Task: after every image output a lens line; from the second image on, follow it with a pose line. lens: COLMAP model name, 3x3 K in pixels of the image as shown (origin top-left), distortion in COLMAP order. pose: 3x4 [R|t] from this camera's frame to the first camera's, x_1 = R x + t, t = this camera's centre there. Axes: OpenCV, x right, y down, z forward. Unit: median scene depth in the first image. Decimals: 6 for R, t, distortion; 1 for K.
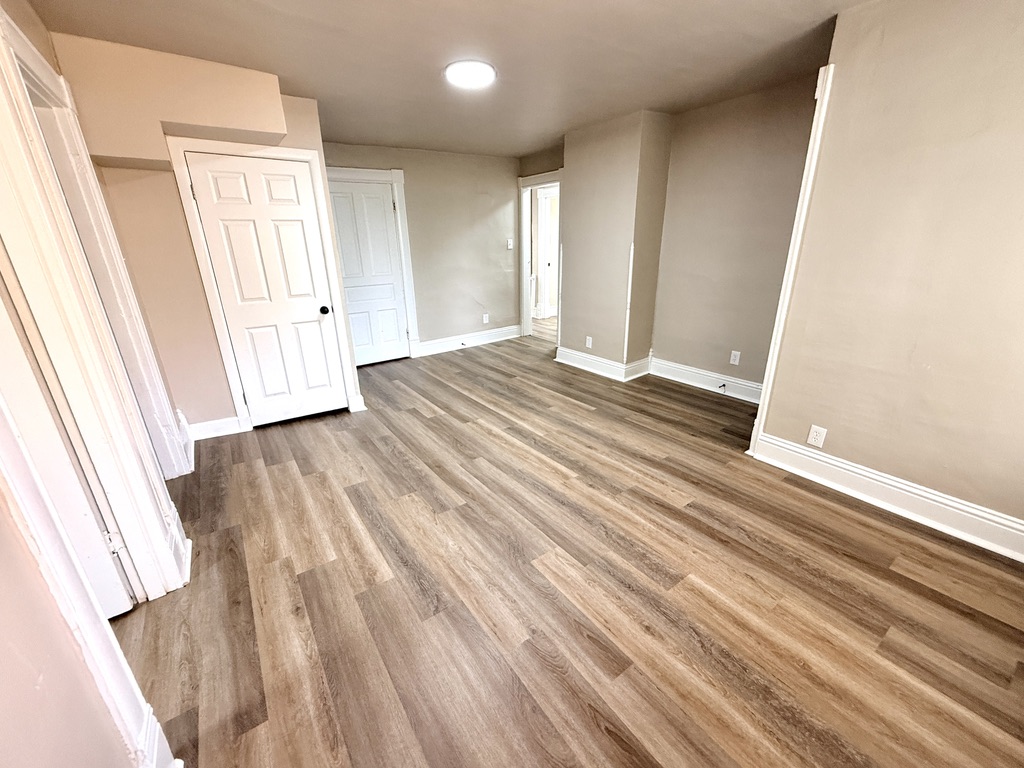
lens RADIAL K [[412.1, 0, 508.4], [0, 412.1, 383.6], [0, 0, 1]] dist [-0.000945, -0.000024]
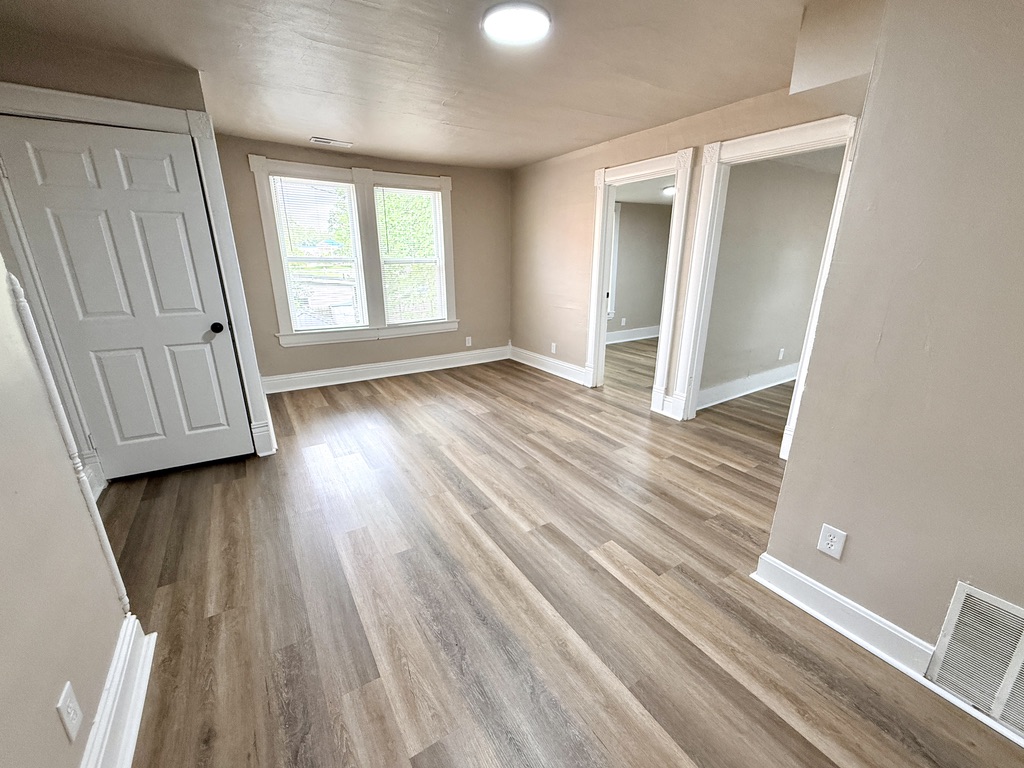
lens RADIAL K [[412.1, 0, 508.4], [0, 412.1, 381.1], [0, 0, 1]] dist [-0.000945, -0.000024]
pose [[-0.998751, 0.004223, 0.049790, -0.093153], [0.032983, 0.804226, 0.593407, -0.612387], [-0.037537, 0.594308, -0.803361, 1.746904]]
